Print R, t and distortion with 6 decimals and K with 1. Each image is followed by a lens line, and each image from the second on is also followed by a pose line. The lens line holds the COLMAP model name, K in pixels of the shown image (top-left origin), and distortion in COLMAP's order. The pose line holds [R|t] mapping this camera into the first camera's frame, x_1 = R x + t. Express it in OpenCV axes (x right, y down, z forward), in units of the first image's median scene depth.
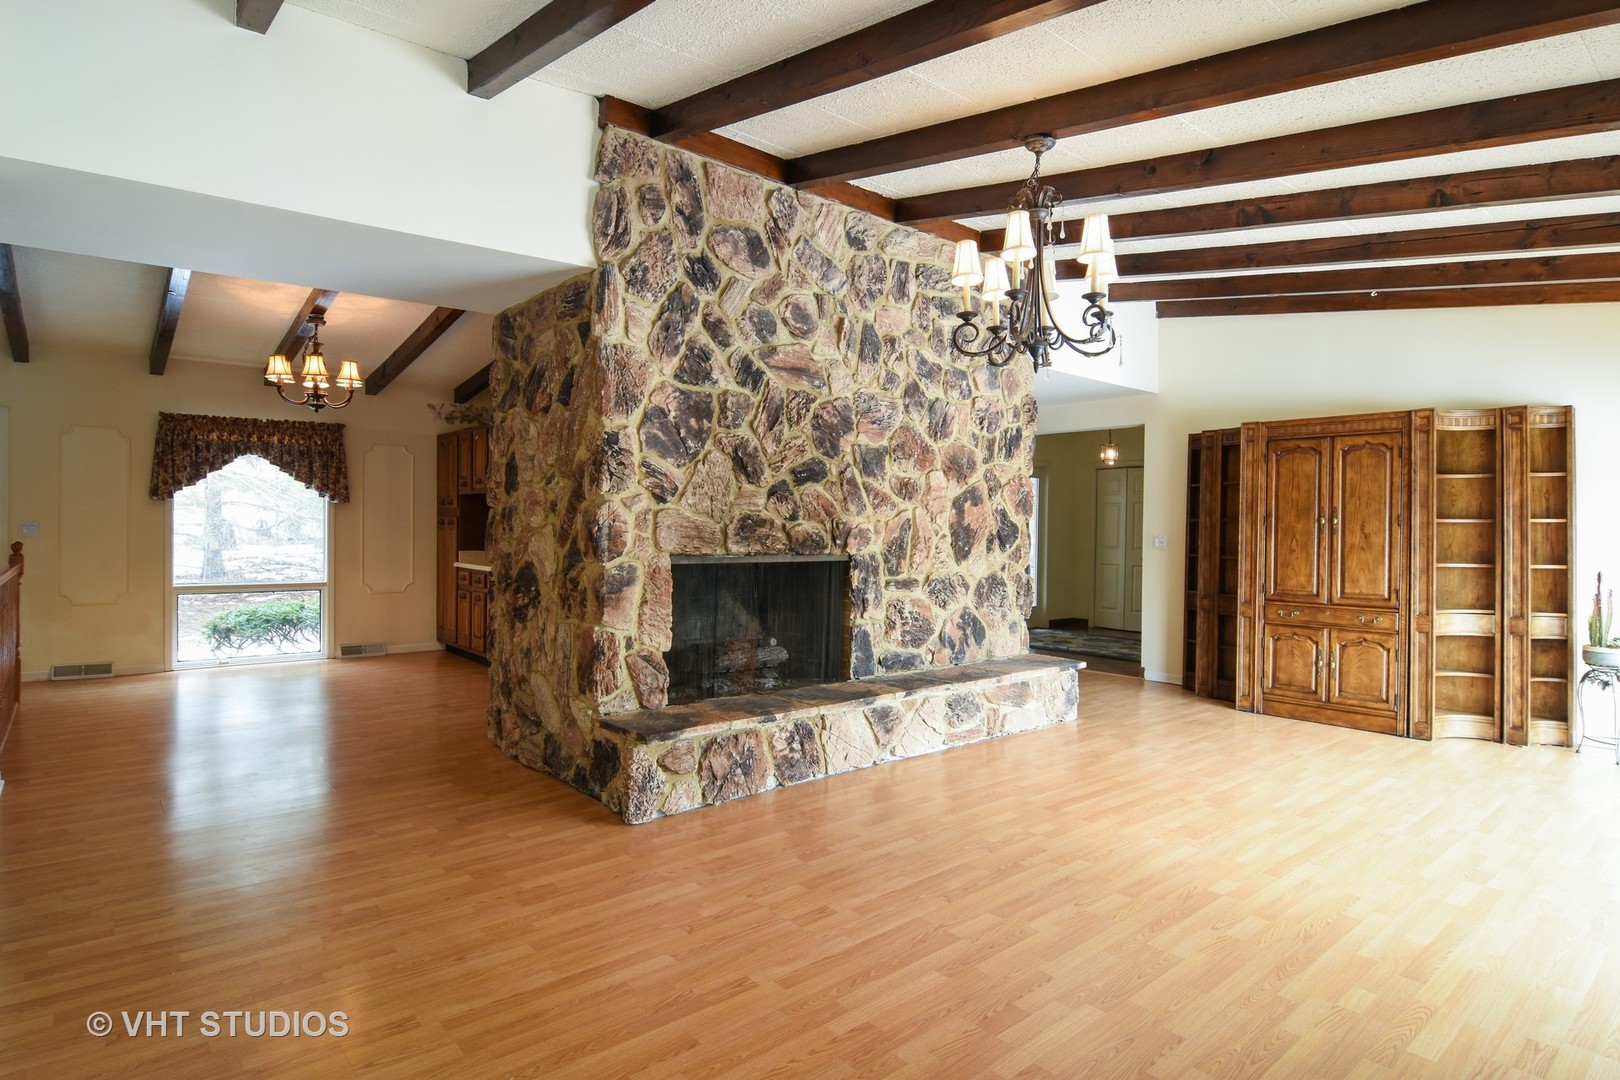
lens RADIAL K [[877.6, 0, 811.7], [0, 877.6, 533.2], [0, 0, 1]] dist [-0.014271, -0.005066]
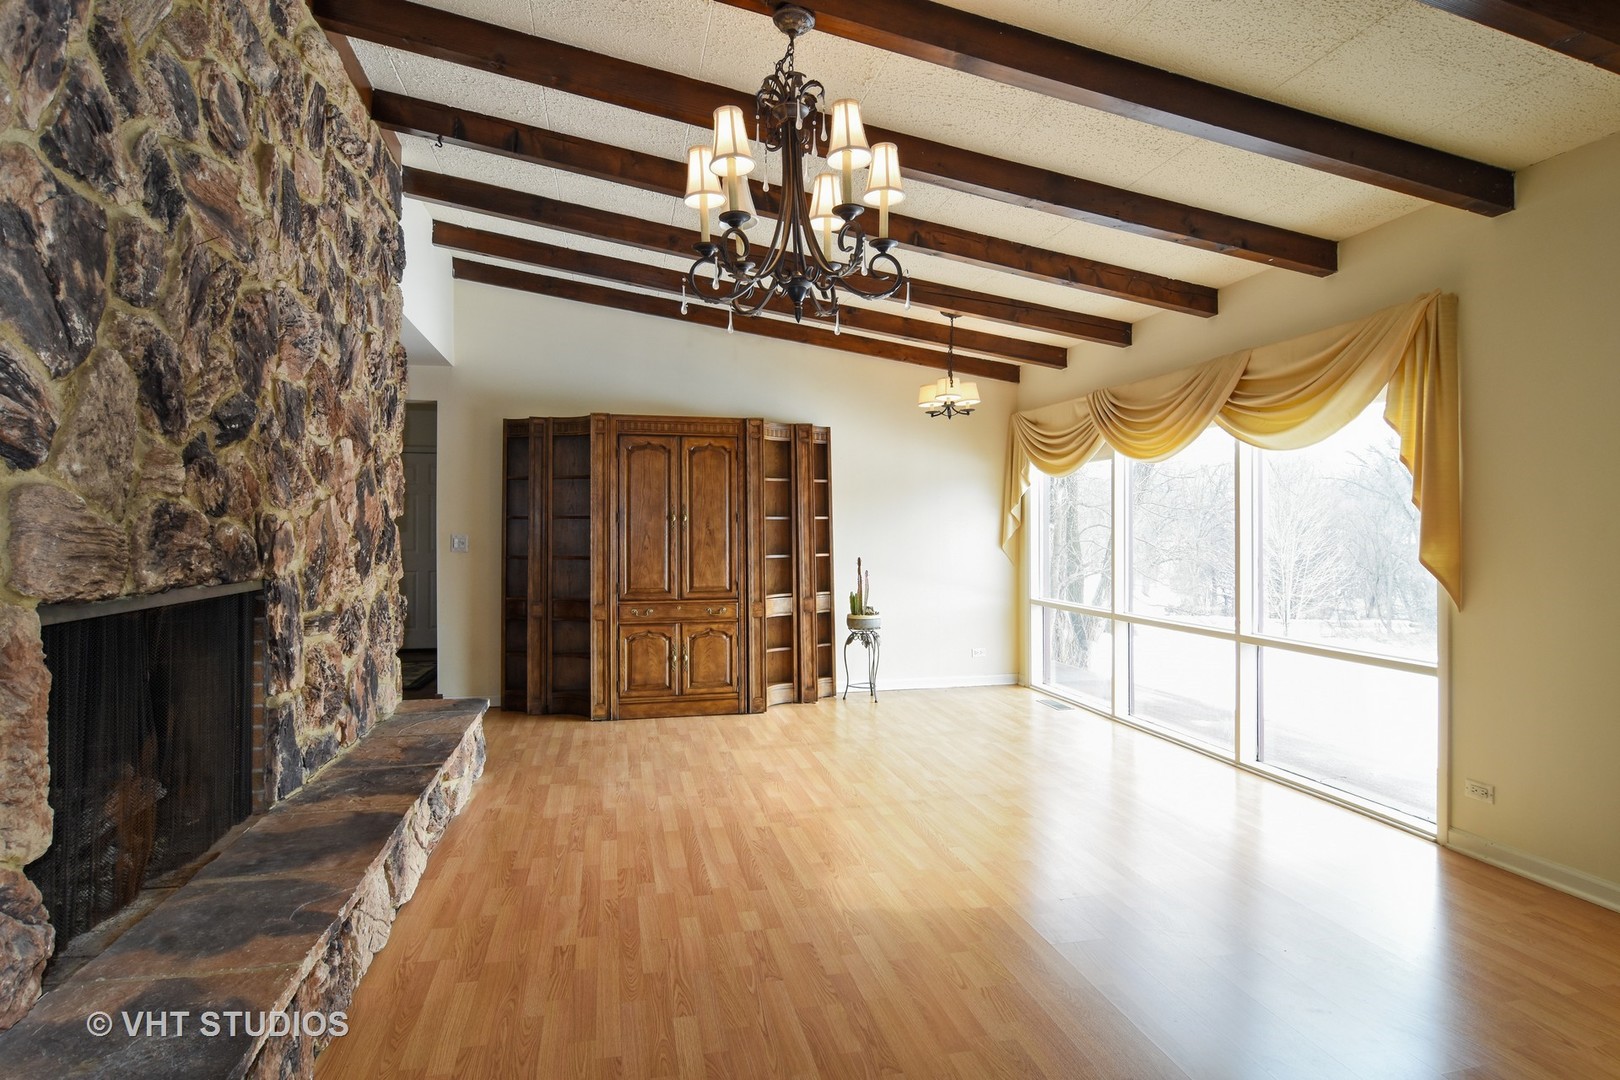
lens RADIAL K [[877.6, 0, 817.3], [0, 877.6, 535.7], [0, 0, 1]] dist [-0.014271, -0.005066]
pose [[0.451866, -0.016528, 0.891933, -0.264452], [0.012197, 0.999849, 0.012348, -0.004335], [-0.892002, 0.005299, 0.452000, 0.407078]]
